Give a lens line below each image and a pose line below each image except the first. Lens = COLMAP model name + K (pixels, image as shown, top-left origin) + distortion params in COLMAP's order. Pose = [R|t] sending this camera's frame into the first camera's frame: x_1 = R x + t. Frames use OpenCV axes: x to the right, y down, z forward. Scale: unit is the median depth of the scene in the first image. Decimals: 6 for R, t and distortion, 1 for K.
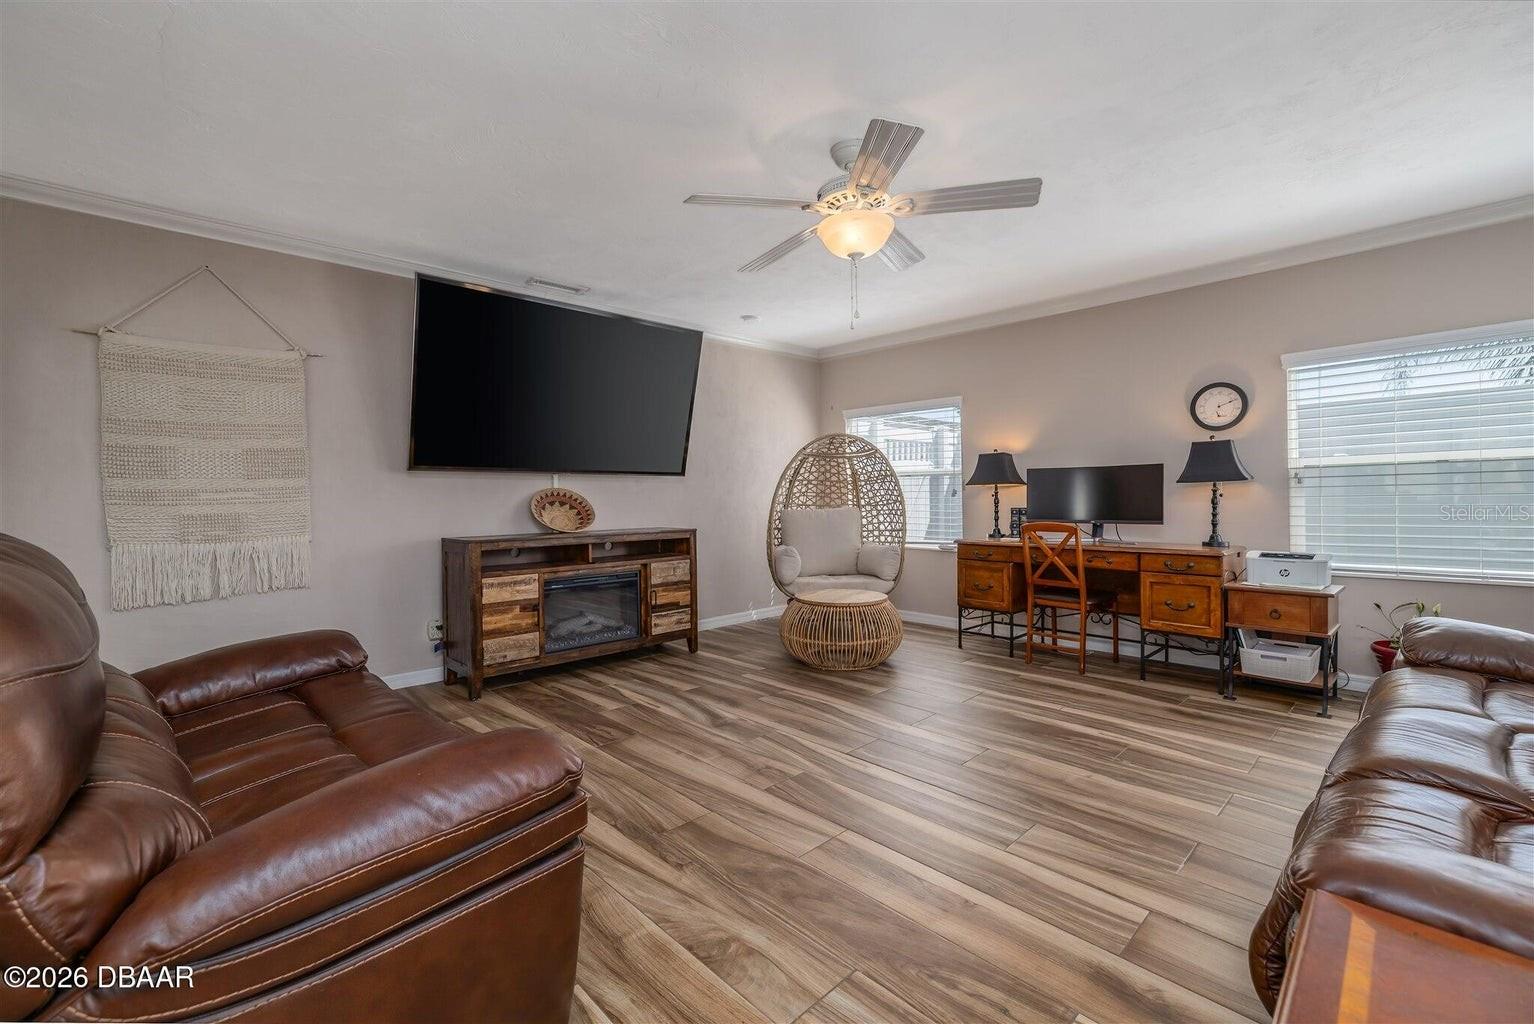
lens RADIAL K [[653.0, 0, 770.7], [0, 653.0, 510.2], [0, 0, 1]] dist [0.002039, 0.000773]
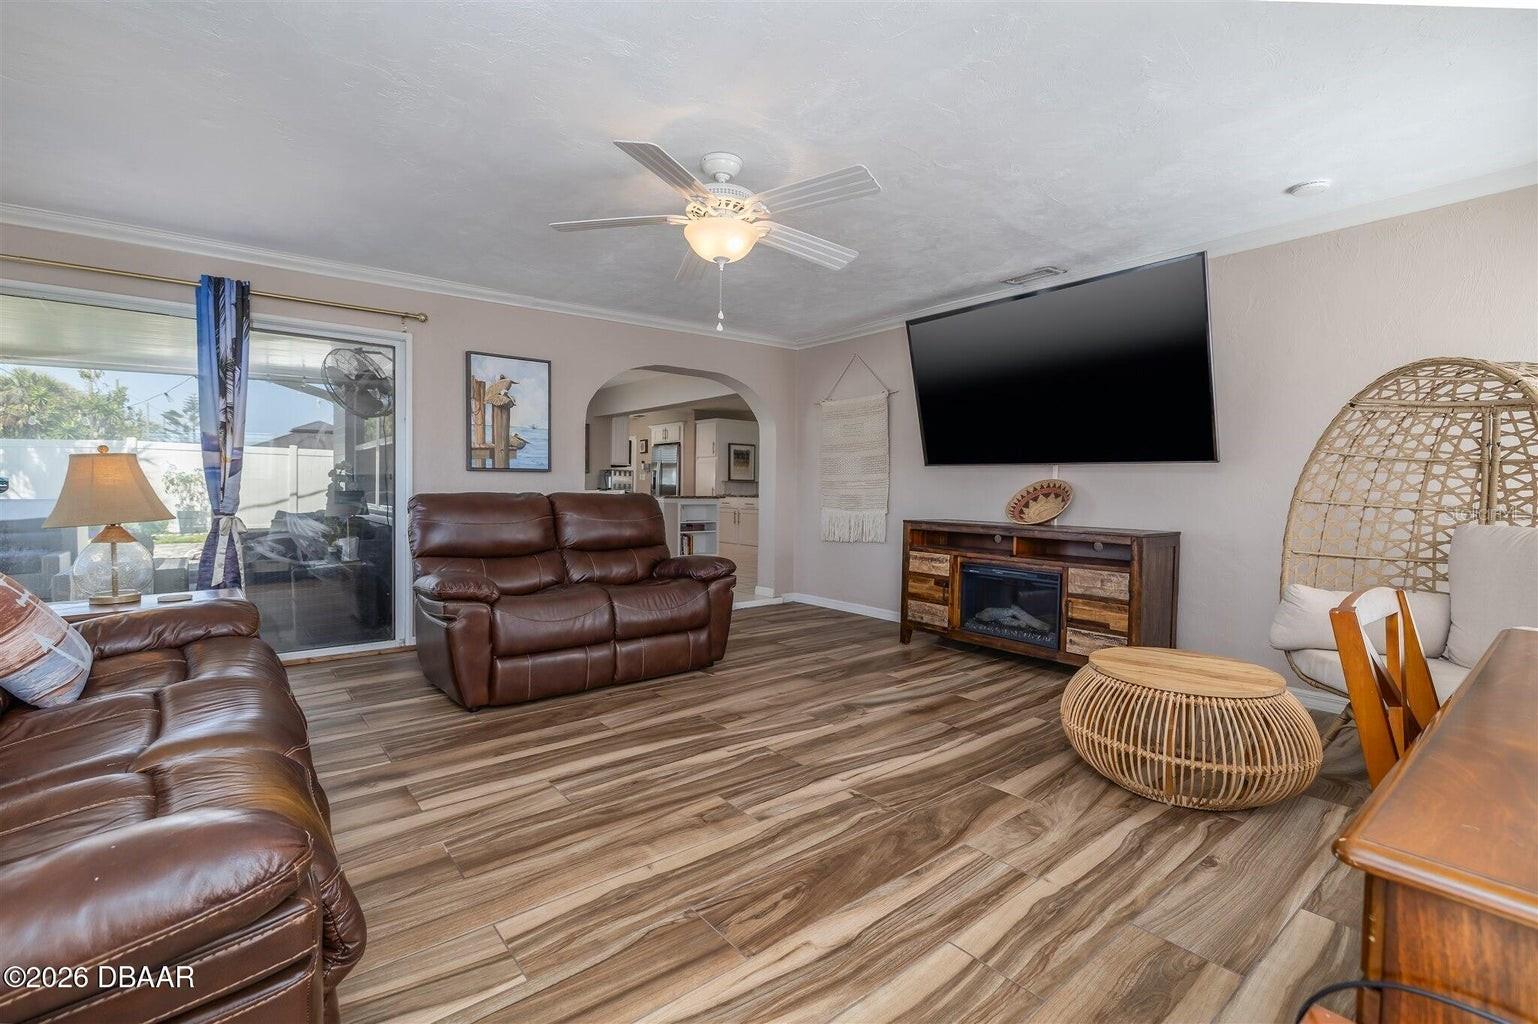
lens RADIAL K [[654.7, 0, 778.7], [0, 654.7, 504.4], [0, 0, 1]] dist [0.002039, 0.000773]
pose [[-0.058495, 0.035944, -0.997640, 0.833221], [-0.032761, 0.998744, 0.037905, -0.025238], [0.997750, 0.034901, -0.057244, 0.811757]]
